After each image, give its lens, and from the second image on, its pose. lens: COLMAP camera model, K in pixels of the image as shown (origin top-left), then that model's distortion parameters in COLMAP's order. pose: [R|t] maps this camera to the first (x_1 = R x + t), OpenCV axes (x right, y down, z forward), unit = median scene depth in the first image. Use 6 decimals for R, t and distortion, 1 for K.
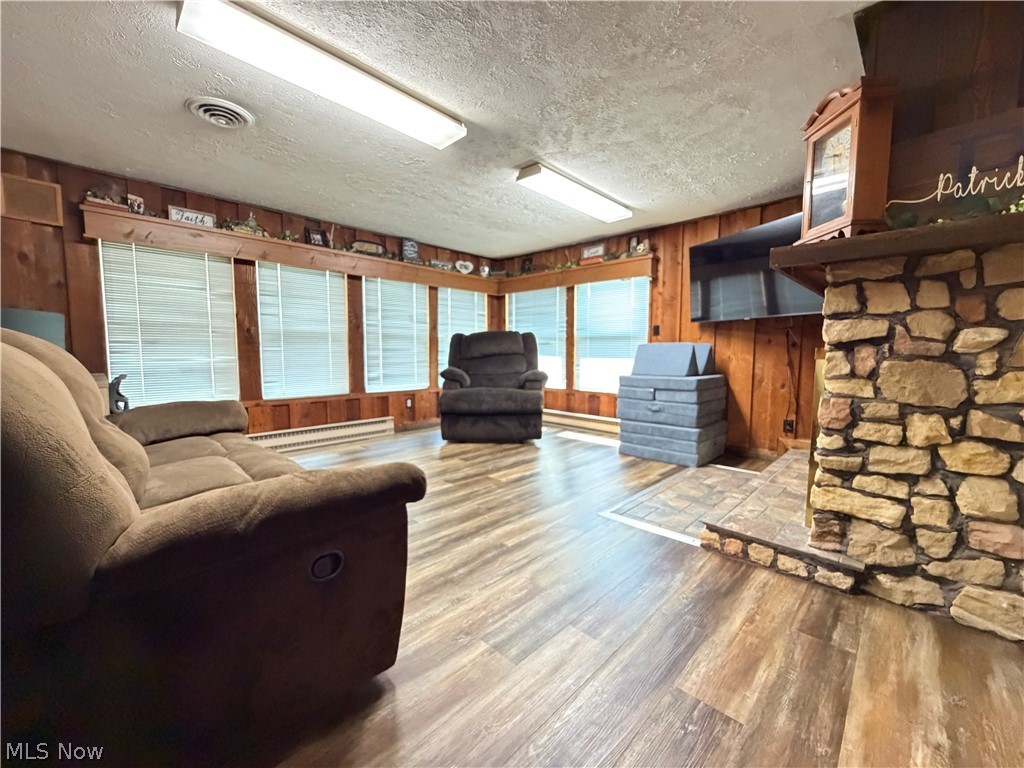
lens RADIAL K [[410.6, 0, 505.1], [0, 410.6, 380.3], [0, 0, 1]] dist [0.000627, -0.000939]
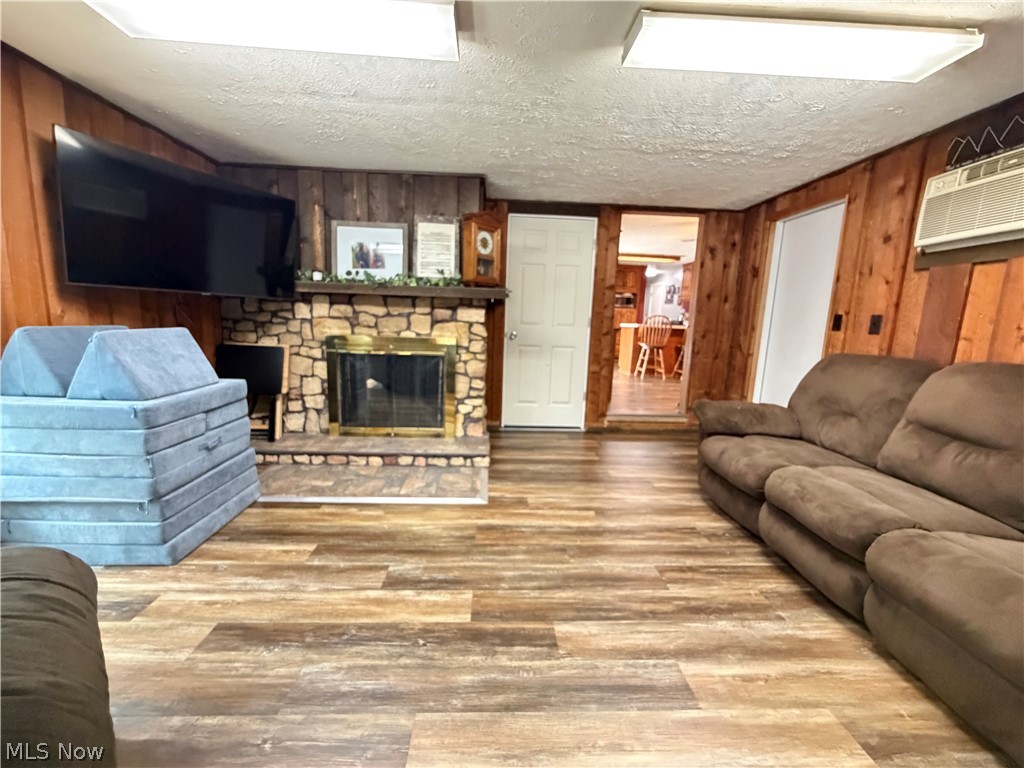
lens RADIAL K [[410.6, 0, 507.3], [0, 410.6, 382.9], [0, 0, 1]] dist [0.000627, -0.000939]
pose [[-0.732618, -0.133948, 0.667330, -0.363892], [0.011048, 0.977975, 0.208430, -0.151073], [-0.680551, 0.160072, -0.715002, 1.265349]]
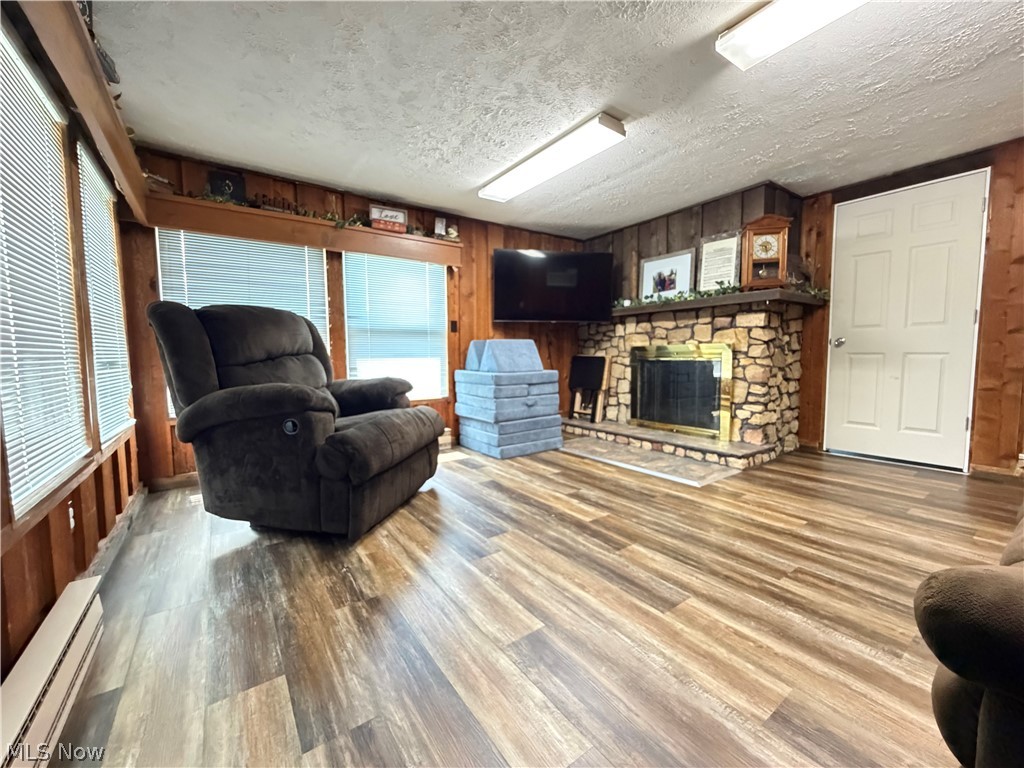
lens RADIAL K [[410.6, 0, 509.1], [0, 410.6, 382.1], [0, 0, 1]] dist [0.000627, -0.000939]
pose [[0.173713, -0.073871, 0.982022, -0.730884], [0.079447, 0.994984, 0.060792, -0.056893], [-0.981587, 0.067458, 0.178710, 0.979598]]
